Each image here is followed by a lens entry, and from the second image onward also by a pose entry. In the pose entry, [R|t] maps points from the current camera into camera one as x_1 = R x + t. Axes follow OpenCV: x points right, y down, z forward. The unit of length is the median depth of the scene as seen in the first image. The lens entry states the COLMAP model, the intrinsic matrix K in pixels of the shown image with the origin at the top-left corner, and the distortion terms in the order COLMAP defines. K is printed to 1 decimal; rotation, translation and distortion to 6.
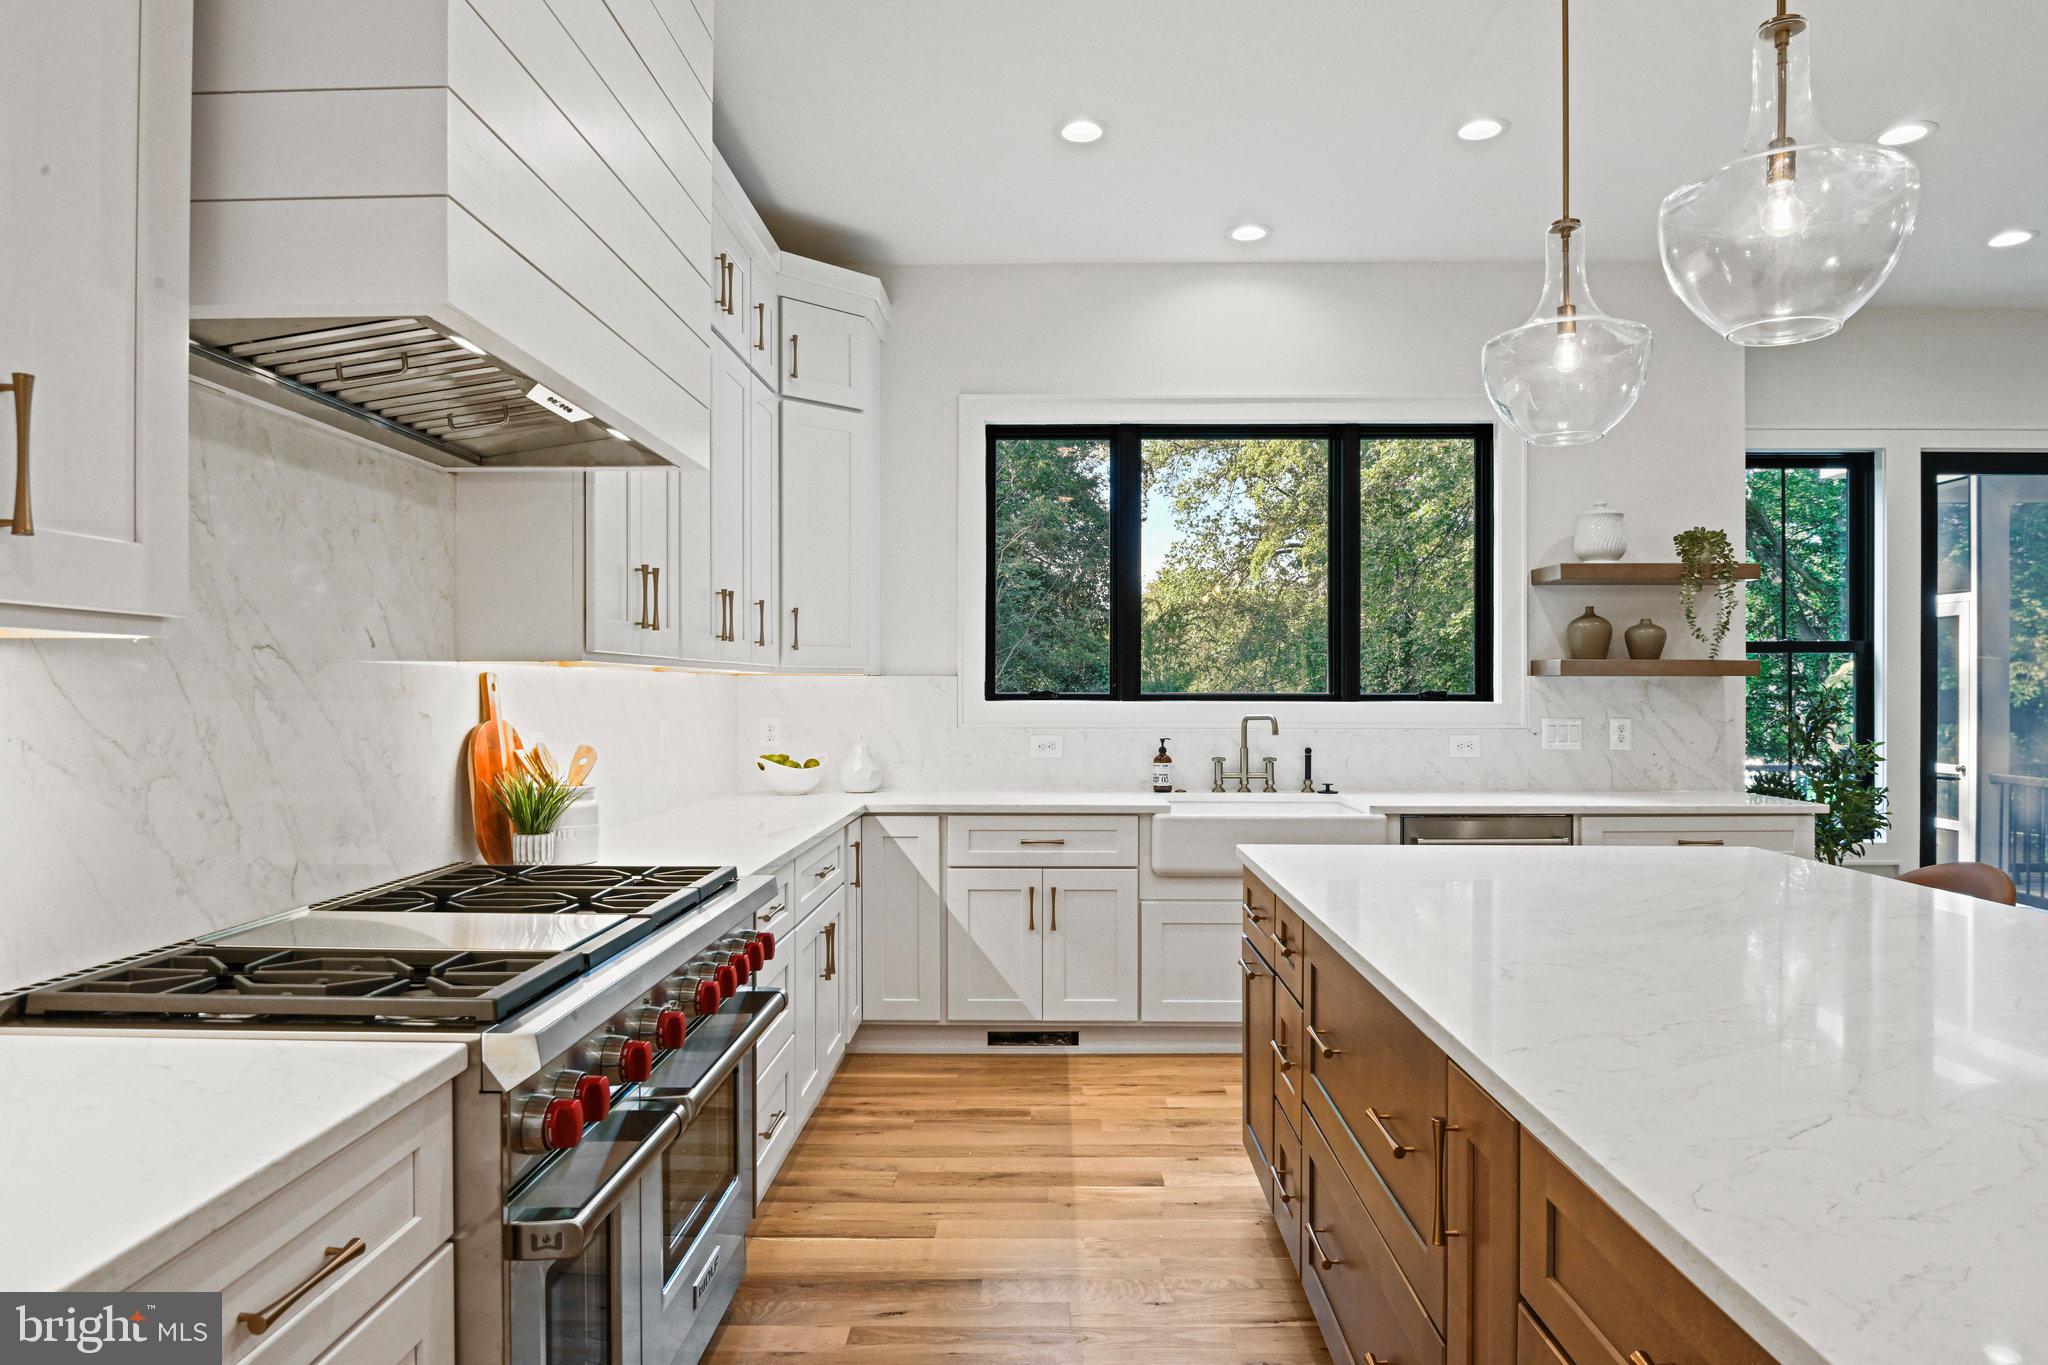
lens RADIAL K [[1227.8, 0, 1029.3], [0, 1227.8, 699.9], [0, 0, 1]] dist [0.006969, 0.003851]
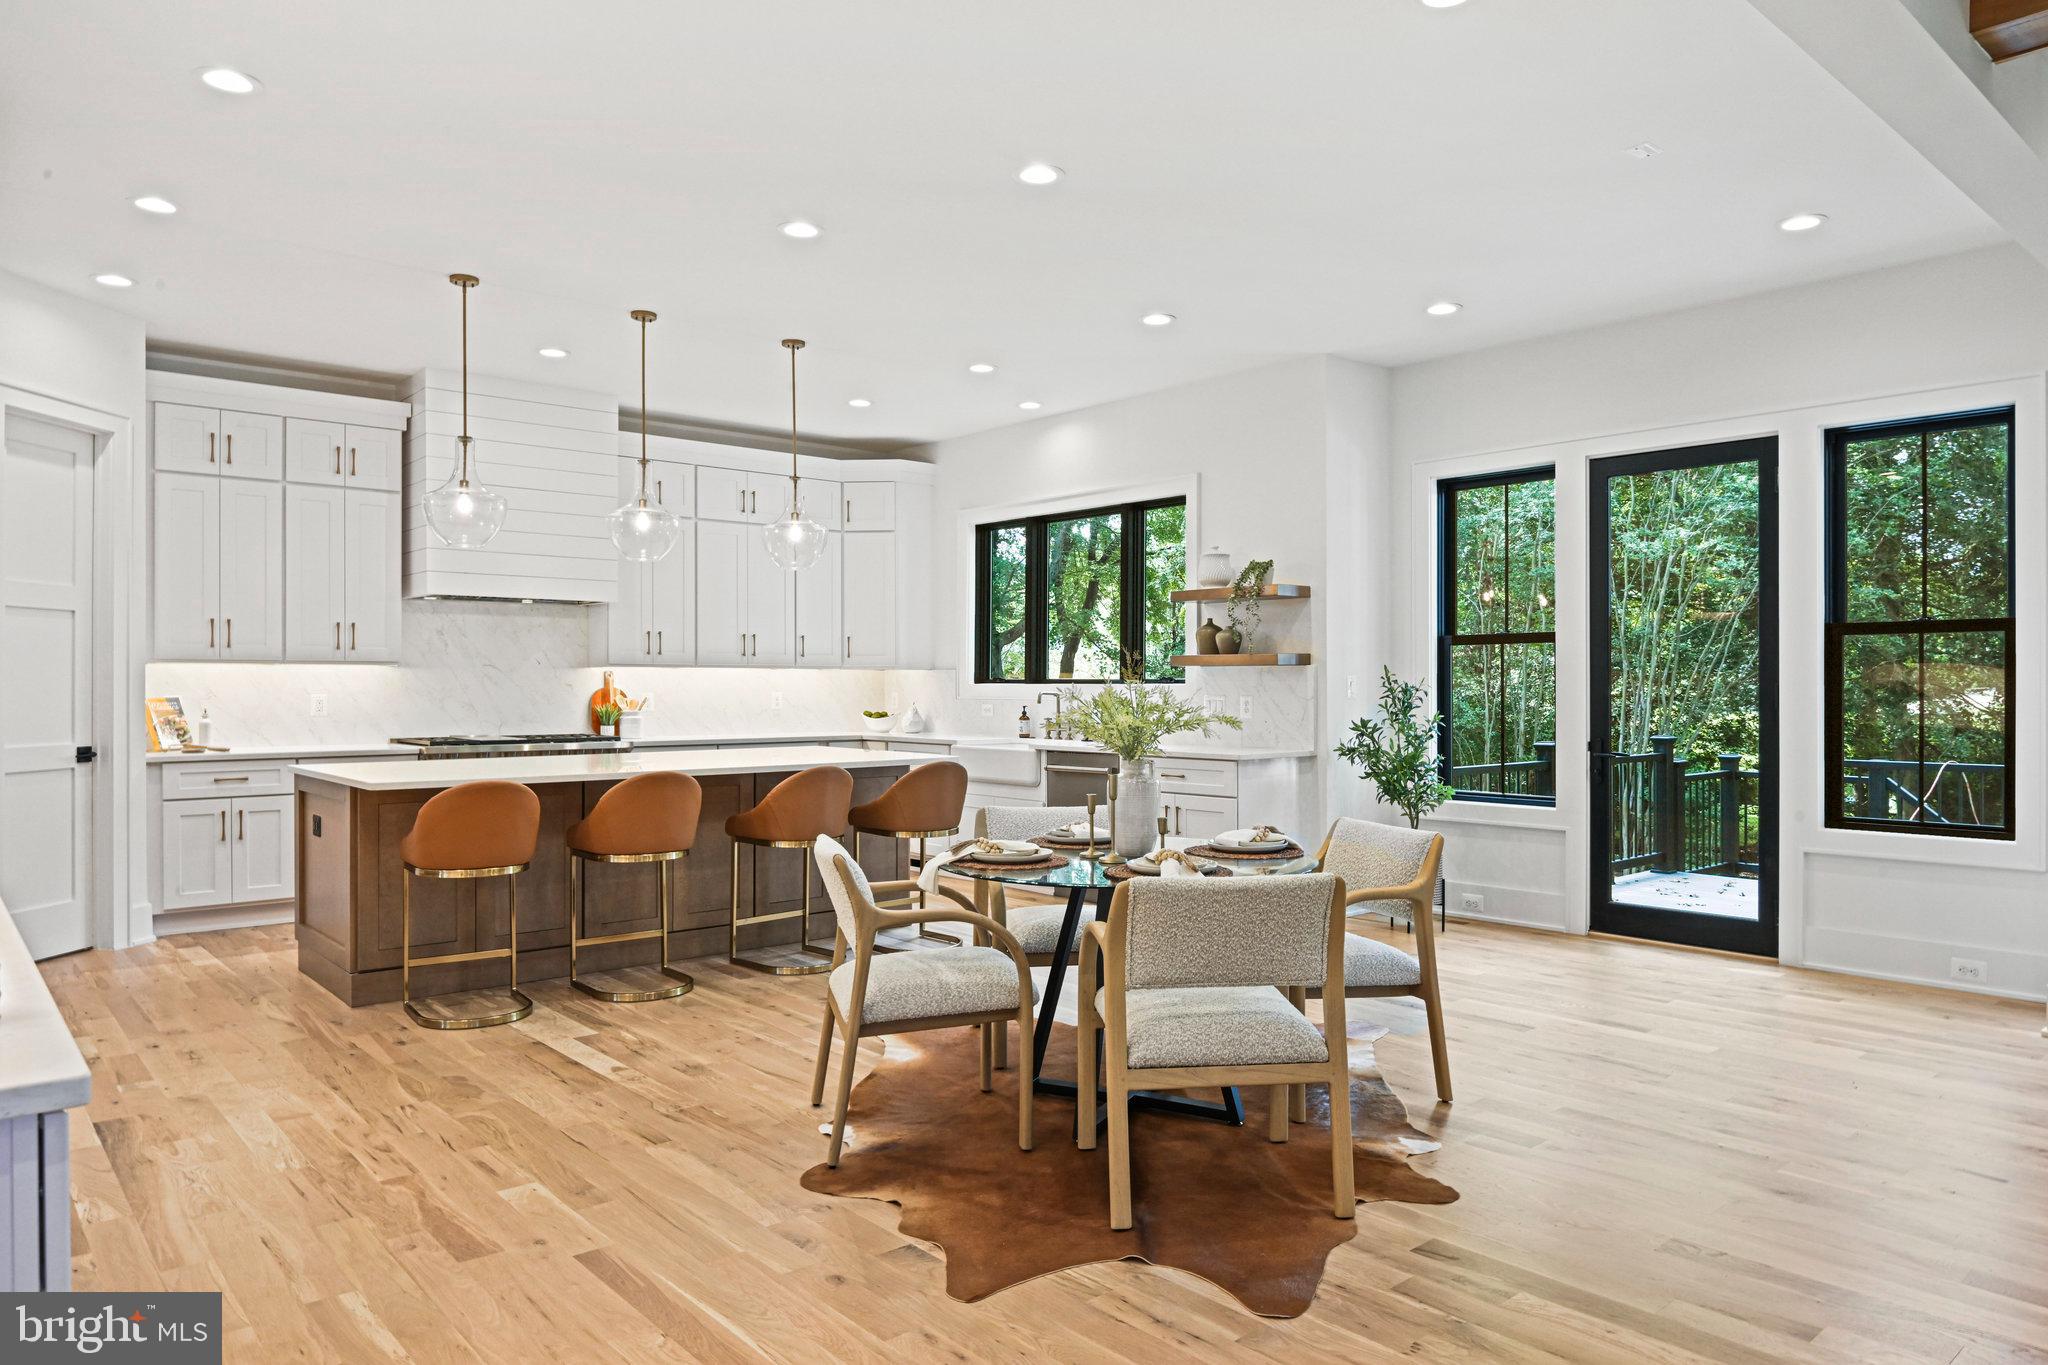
lens RADIAL K [[1321.9, 0, 1026.3], [0, 1321.9, 691.5], [0, 0, 1]] dist [-0.007047, -0.012575]
pose [[0.668432, 0.003976, -0.743762, 1.446878], [-0.005755, 0.999983, 0.000173, 0.011446], [0.743751, 0.004164, 0.668444, -0.201586]]
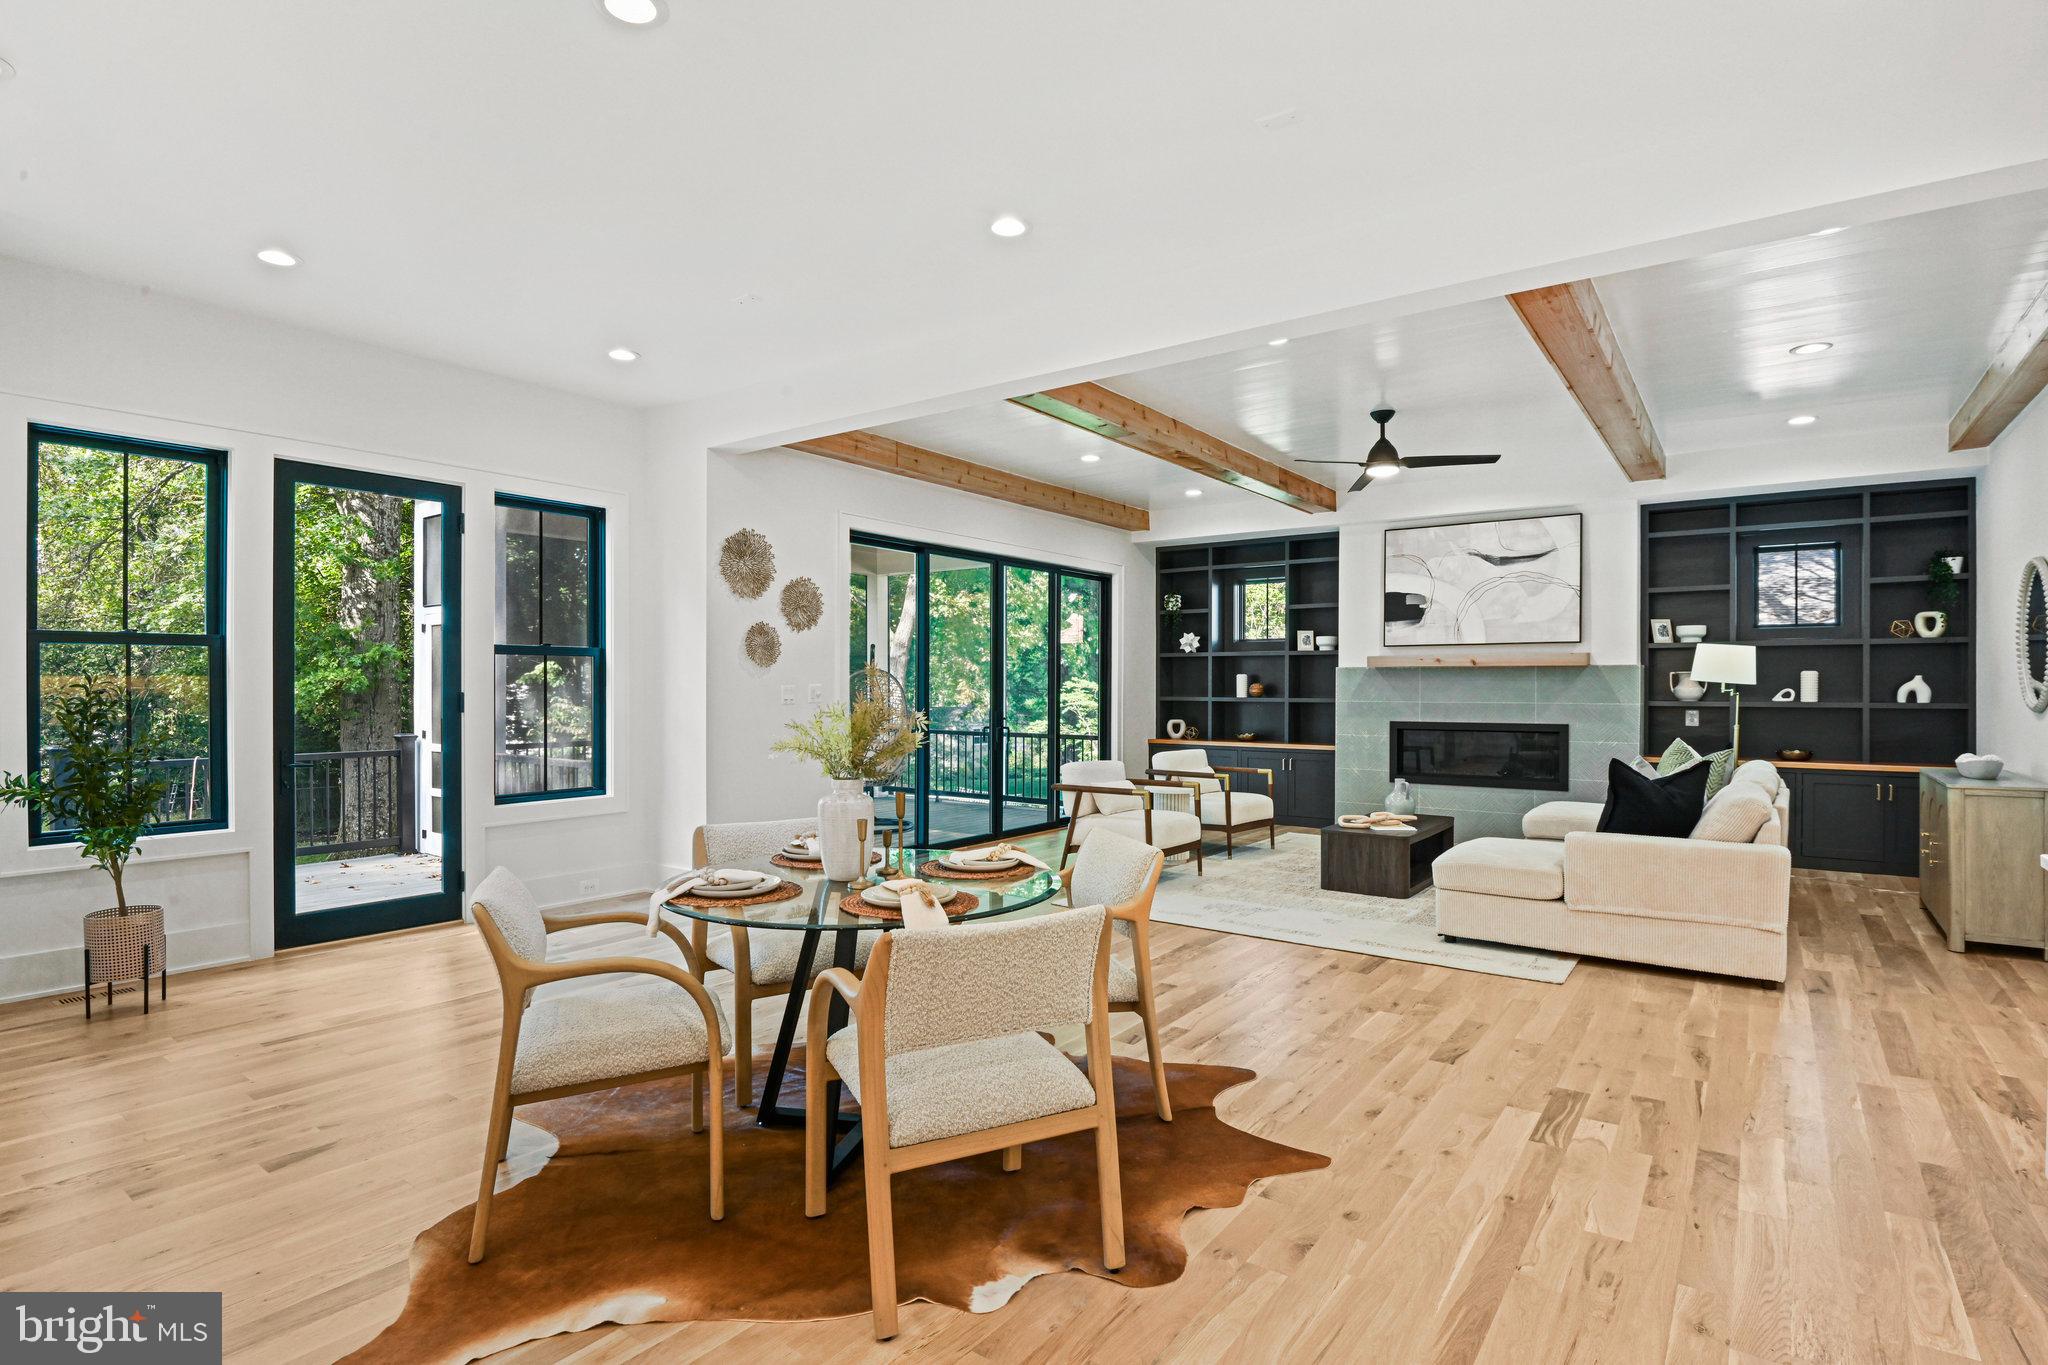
lens RADIAL K [[1033.7, 0, 1018.4], [0, 1033.7, 687.4], [0, 0, 1]] dist [-0.016521, -0.003378]
pose [[0.570520, 0.000300, 0.821284, 0.424919], [0.003774, 0.999988, -0.002987, 0.002168], [-0.821275, 0.004804, 0.570512, -0.034441]]
